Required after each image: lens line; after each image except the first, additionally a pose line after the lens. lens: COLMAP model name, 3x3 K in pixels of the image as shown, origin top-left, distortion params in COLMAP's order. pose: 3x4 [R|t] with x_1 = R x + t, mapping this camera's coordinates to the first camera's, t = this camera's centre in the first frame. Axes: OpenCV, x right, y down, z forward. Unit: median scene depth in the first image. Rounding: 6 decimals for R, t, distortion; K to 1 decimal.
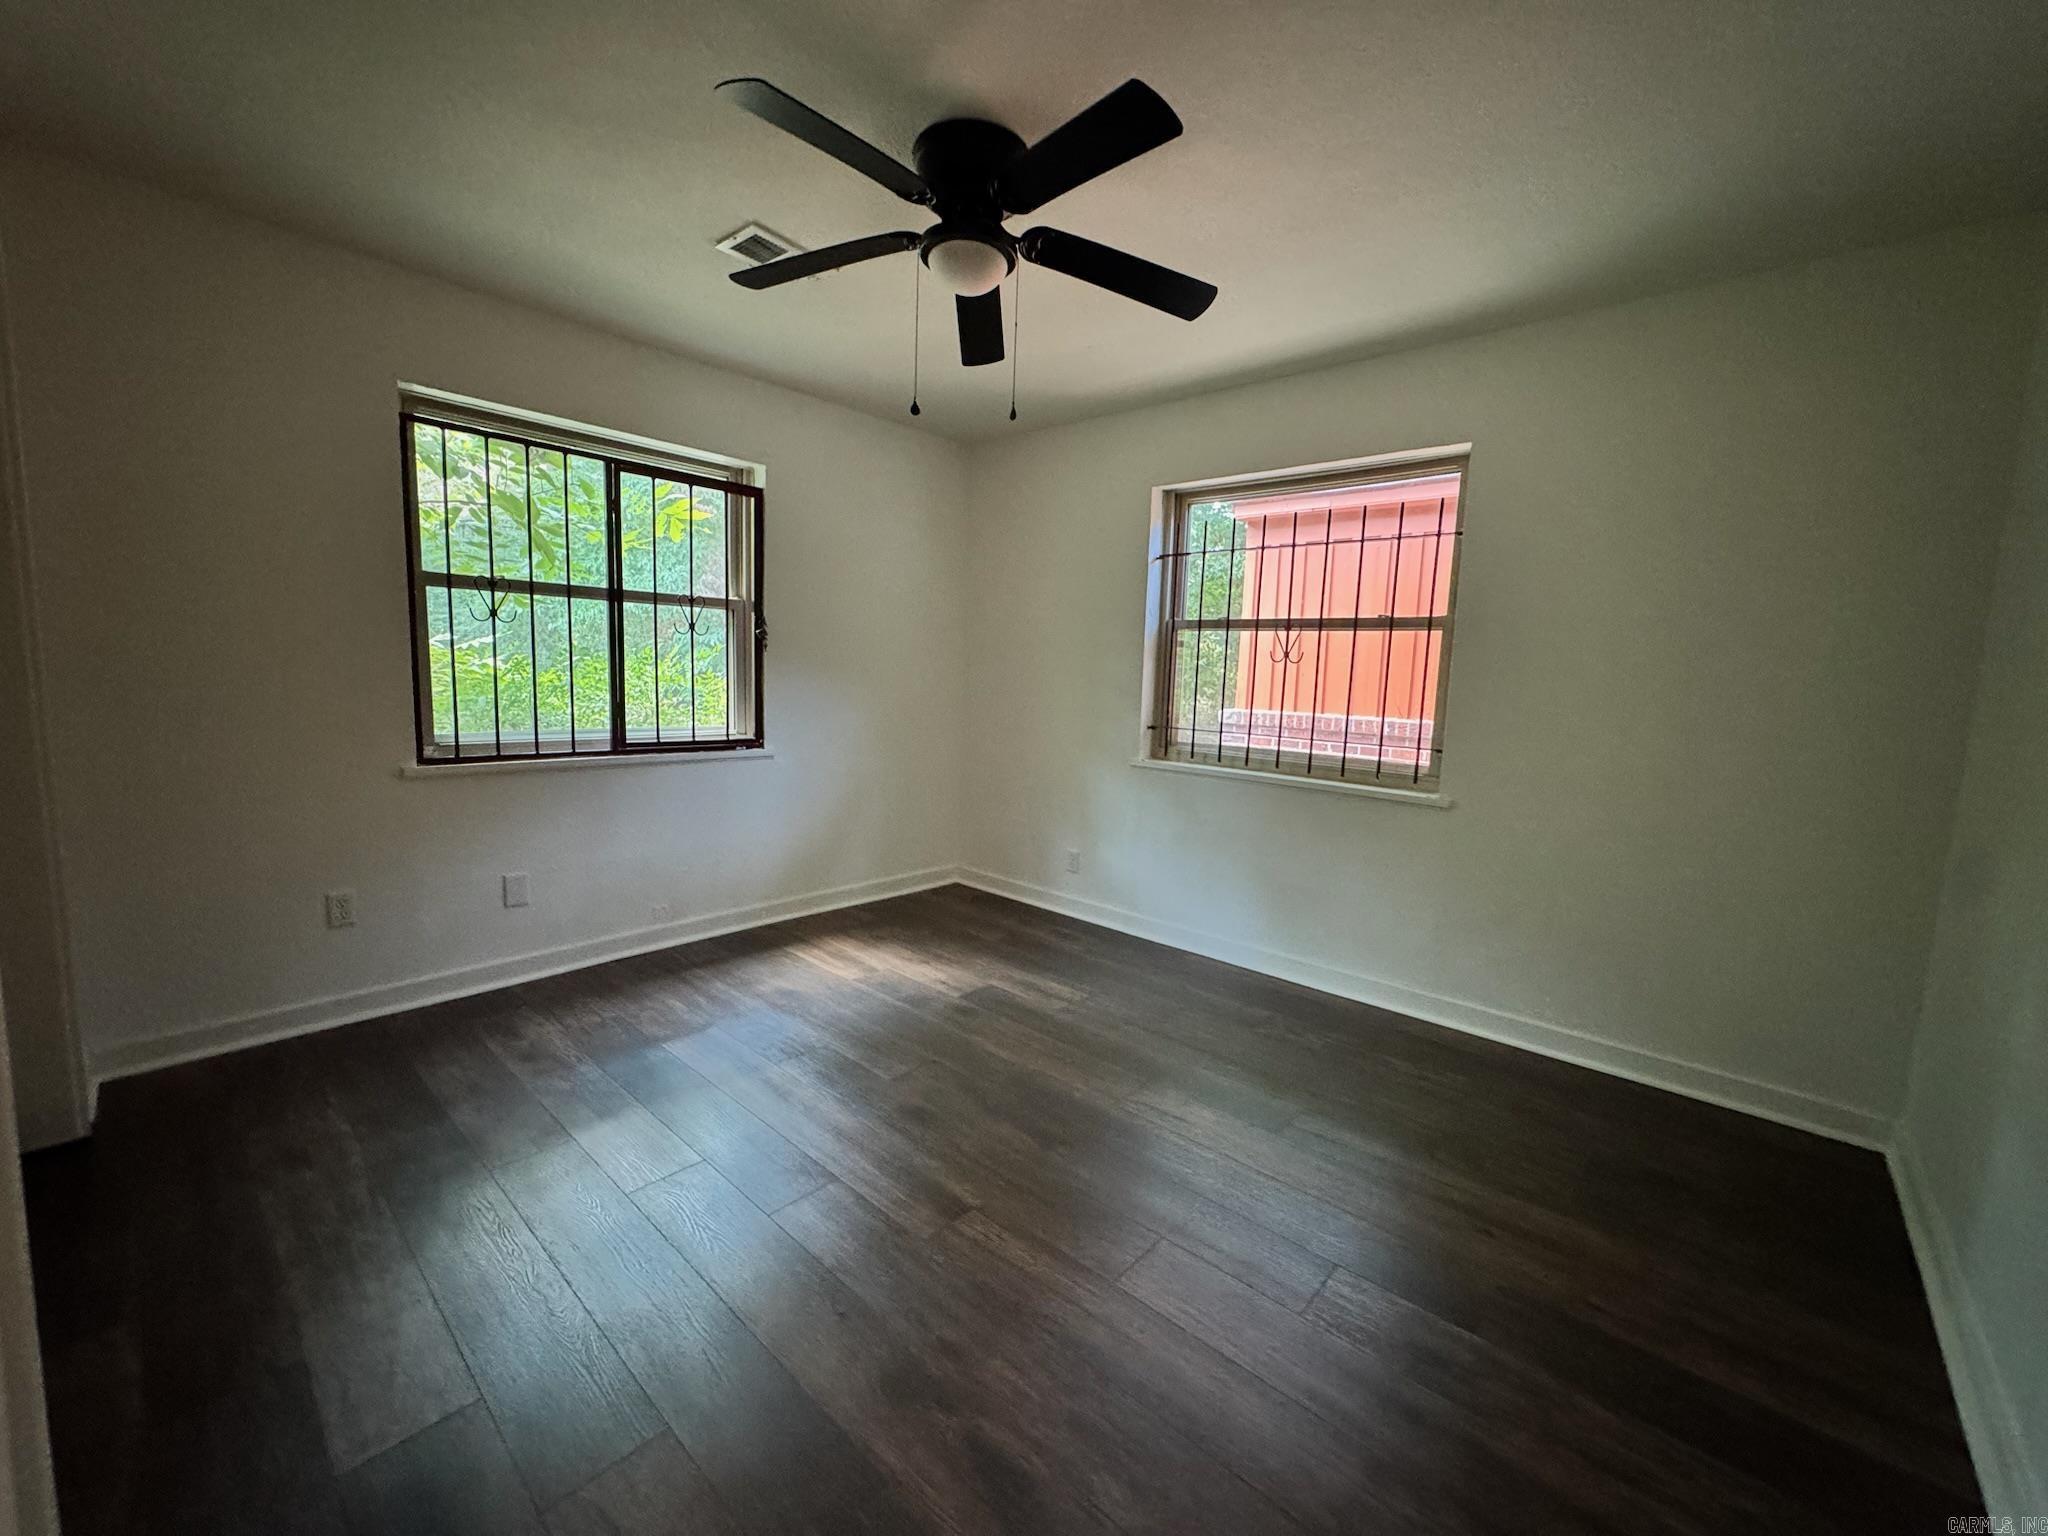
lens RADIAL K [[810.2, 0, 1024.0], [0, 810.2, 764.2], [0, 0, 1]] dist [-0.001946, -0.000113]
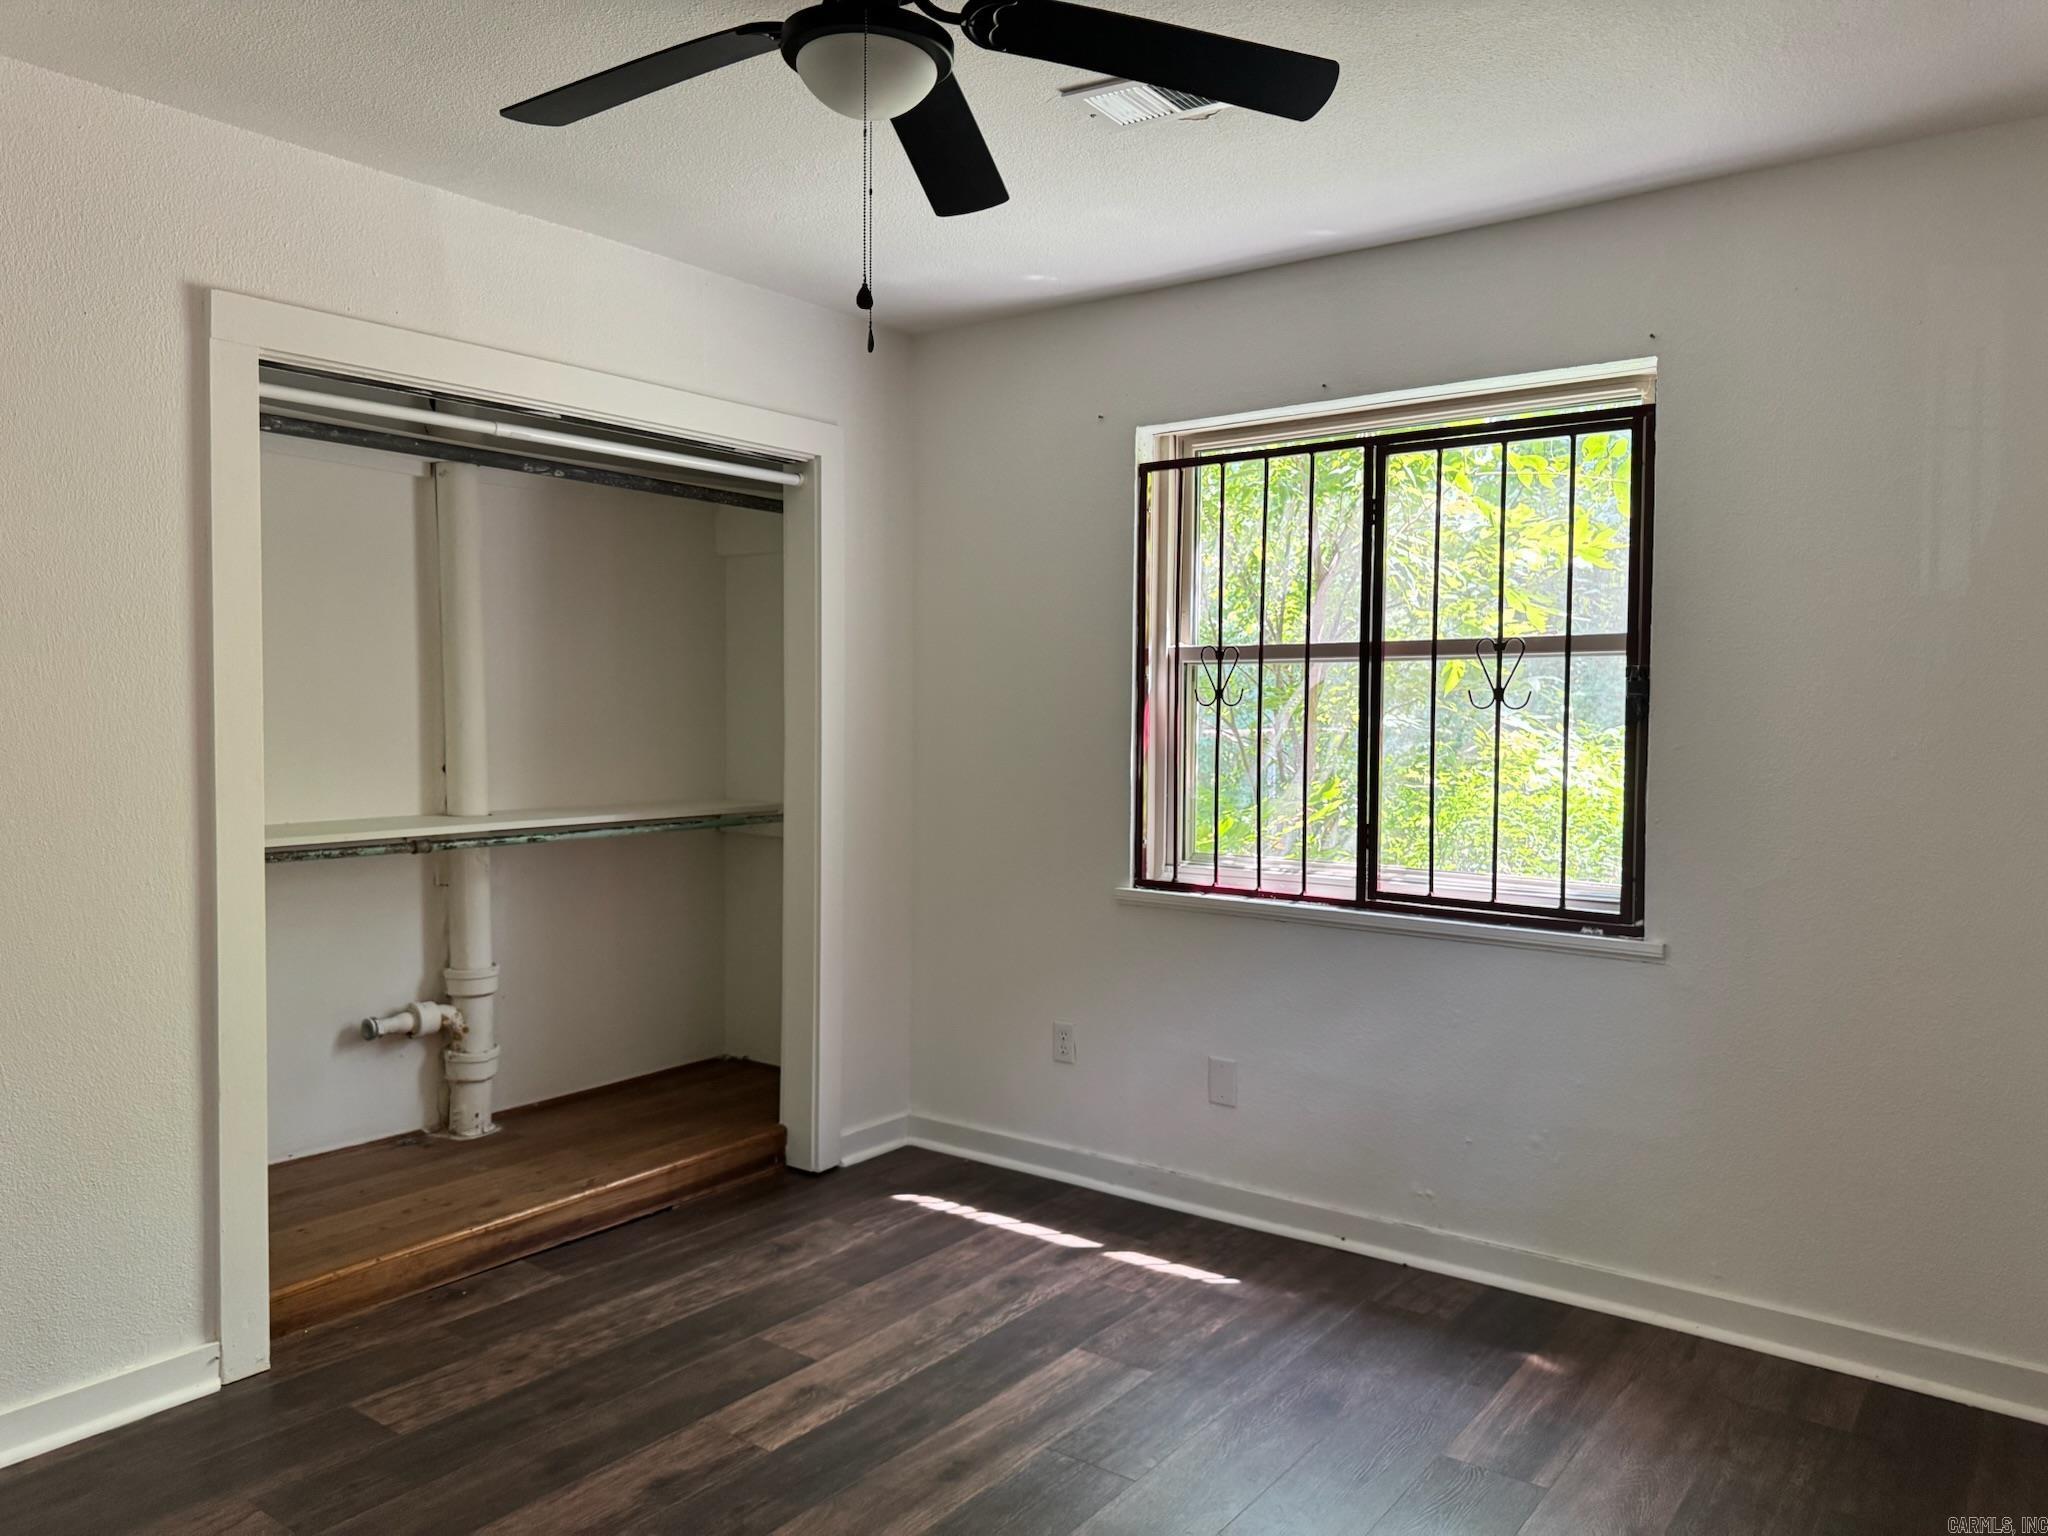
lens RADIAL K [[1449.2, 0, 1022.3], [0, 1449.2, 759.6], [0, 0, 1]] dist [0.111296, -0.166277]
pose [[0.087897, 0.005387, -0.996115, 0.579061], [-0.114678, 0.993391, -0.004747, -0.089920], [0.989506, 0.114650, 0.087934, 0.640762]]
